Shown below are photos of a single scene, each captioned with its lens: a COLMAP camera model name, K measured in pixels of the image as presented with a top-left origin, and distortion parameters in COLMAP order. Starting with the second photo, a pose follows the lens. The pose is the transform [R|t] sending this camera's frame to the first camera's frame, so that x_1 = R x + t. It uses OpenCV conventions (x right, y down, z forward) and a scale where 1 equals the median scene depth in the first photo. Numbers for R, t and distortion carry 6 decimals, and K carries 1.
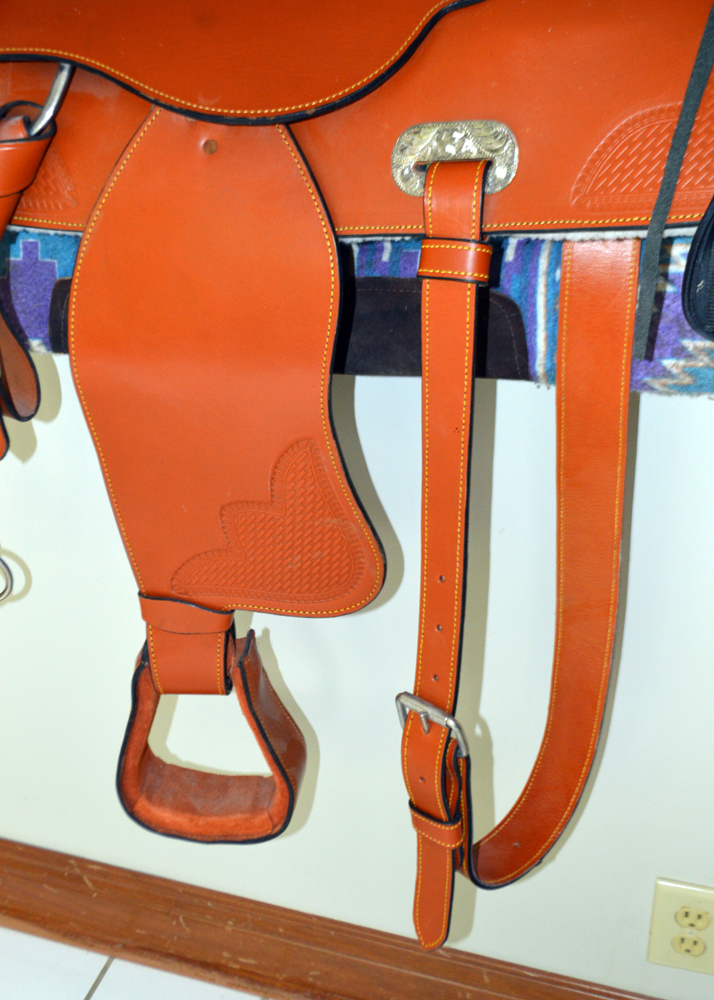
lens RADIAL K [[1400.4, 0, 356.4], [0, 1400.4, 499.8], [0, 0, 1]] dist [-0.007078, 0.000000]
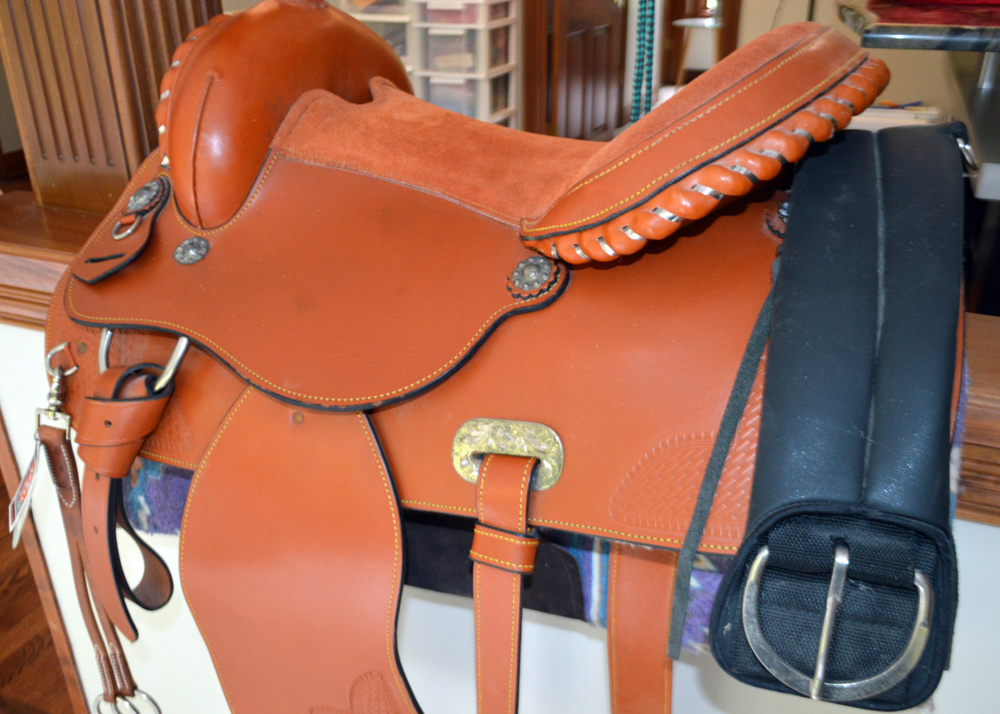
lens RADIAL K [[893.9, 0, 500.9], [0, 893.9, 357.4], [0, 0, 1]] dist [-0.004852, 0.001739]
pose [[0.996166, 0.047541, -0.073438, 0.111328], [-0.054919, 0.993271, -0.101963, -0.244468], [0.068096, 0.105605, 0.992074, 0.306212]]
